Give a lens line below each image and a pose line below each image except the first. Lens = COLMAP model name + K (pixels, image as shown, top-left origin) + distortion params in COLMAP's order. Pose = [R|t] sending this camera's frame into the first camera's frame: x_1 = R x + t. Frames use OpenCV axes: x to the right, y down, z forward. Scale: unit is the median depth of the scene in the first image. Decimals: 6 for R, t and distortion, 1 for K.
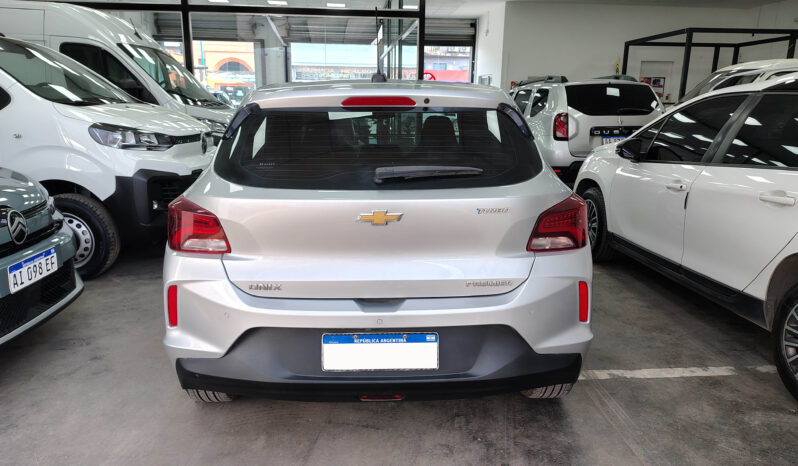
lens RADIAL K [[572.3, 0, 390.6], [0, 572.3, 238.3], [0, 0, 1]] dist [0.055473, -0.081771]
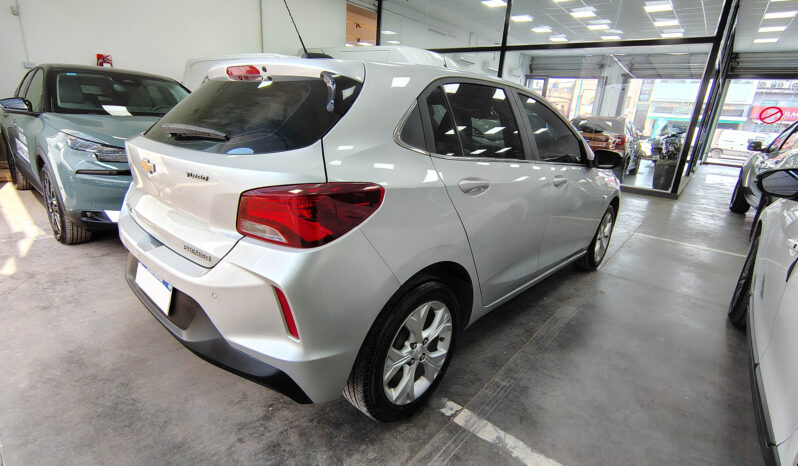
lens RADIAL K [[386.5, 0, 399.0], [0, 386.5, 233.0], [0, 0, 1]] dist [-0.002085, -0.000265]
pose [[0.720537, 0.242184, -0.649749, 0.698733], [-0.218637, 0.968576, 0.118565, -0.088191], [0.658046, 0.056628, 0.750845, 0.619621]]
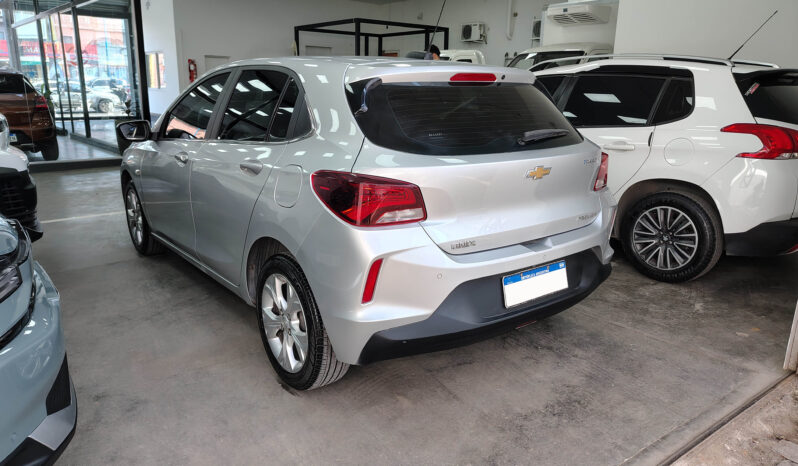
lens RADIAL K [[572.3, 0, 390.6], [0, 572.3, 238.3], [0, 0, 1]] dist [0.055473, -0.081771]
pose [[0.811675, -0.146319, 0.565486, -0.802205], [0.128848, 0.989120, 0.070991, -0.020542], [-0.569721, 0.015241, 0.821697, 0.142867]]
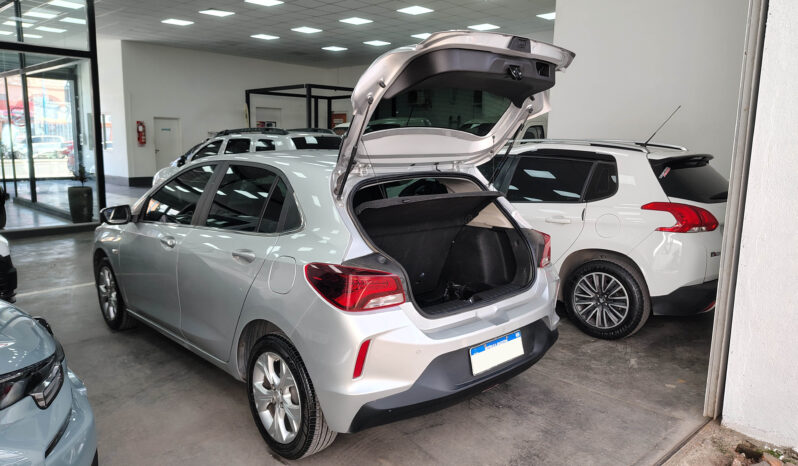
lens RADIAL K [[574.3, 0, 399.0], [0, 574.3, 233.0], [0, 0, 1]] dist [0.066614, -0.097637]
pose [[0.743873, -0.104317, 0.660130, -0.945247], [0.147865, 0.988954, -0.010343, -0.099123], [-0.651759, 0.105304, 0.751080, 0.041479]]
